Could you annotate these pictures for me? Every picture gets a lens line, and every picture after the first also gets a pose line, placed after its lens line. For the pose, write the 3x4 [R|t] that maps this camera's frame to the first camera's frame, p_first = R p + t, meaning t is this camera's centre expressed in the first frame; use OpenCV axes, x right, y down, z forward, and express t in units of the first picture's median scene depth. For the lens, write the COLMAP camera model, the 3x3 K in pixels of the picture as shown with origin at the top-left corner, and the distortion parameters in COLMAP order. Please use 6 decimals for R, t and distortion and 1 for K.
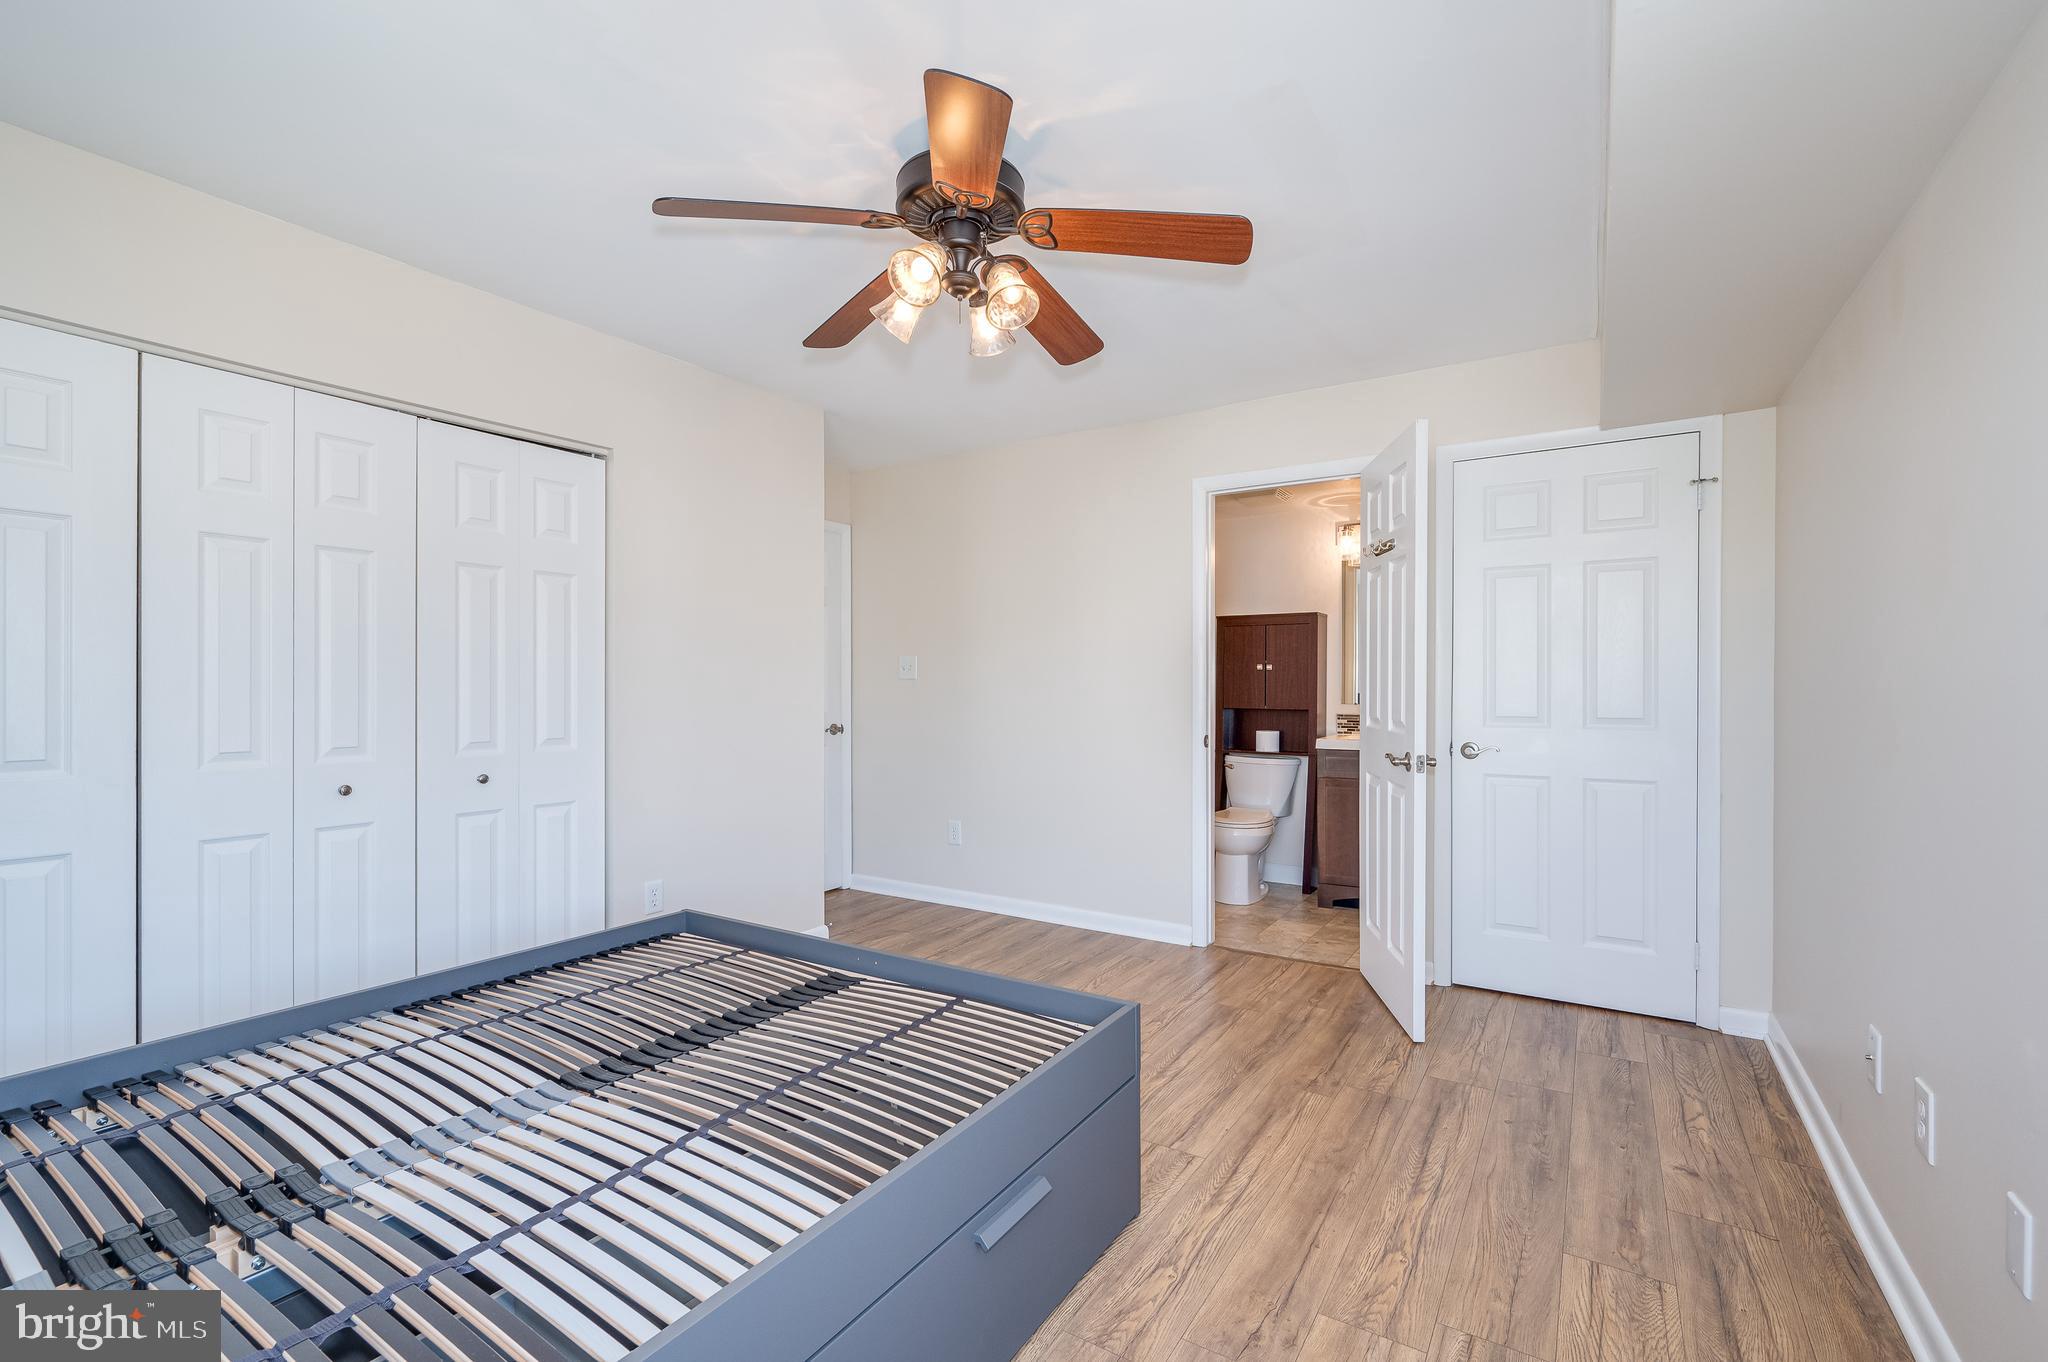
lens RADIAL K [[908.6, 0, 1016.9], [0, 908.6, 687.4], [0, 0, 1]] dist [0.000302, -0.000015]
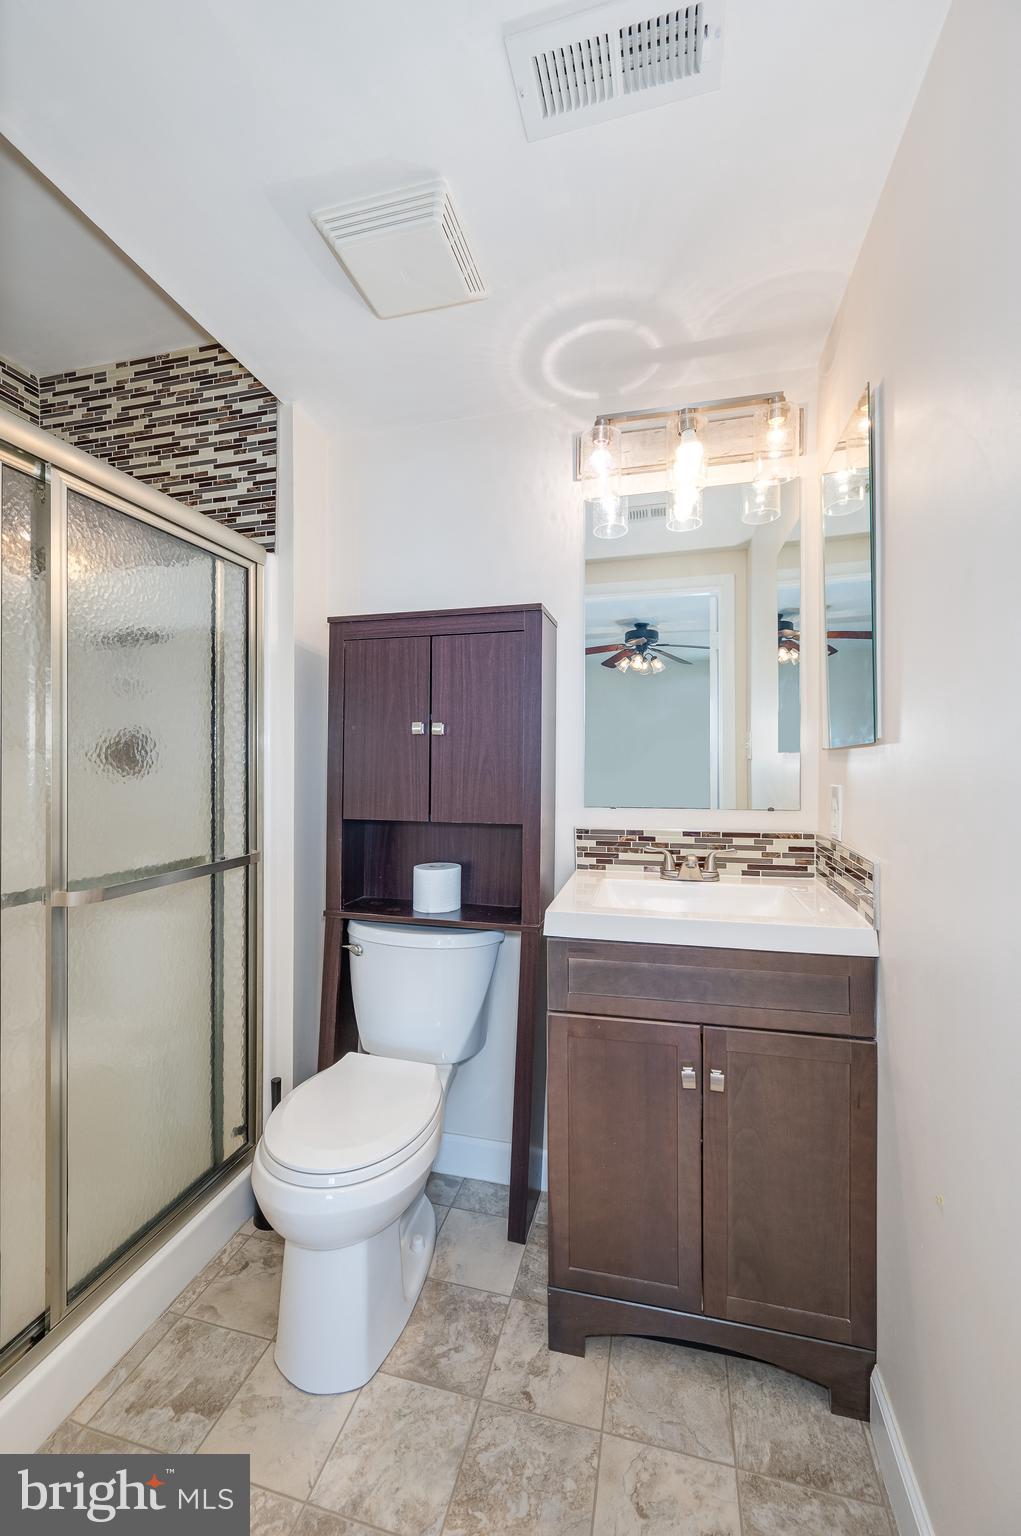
lens RADIAL K [[592.7, 0, 511.6], [0, 592.7, 775.7], [0, 0, 1]] dist [-0.002381, 0.000241]
pose [[0.950945, 0.002063, 0.309354, 0.229758], [0.000461, 0.999967, -0.008085, 0.003822], [-0.309360, 0.007831, 0.950913, 0.735473]]
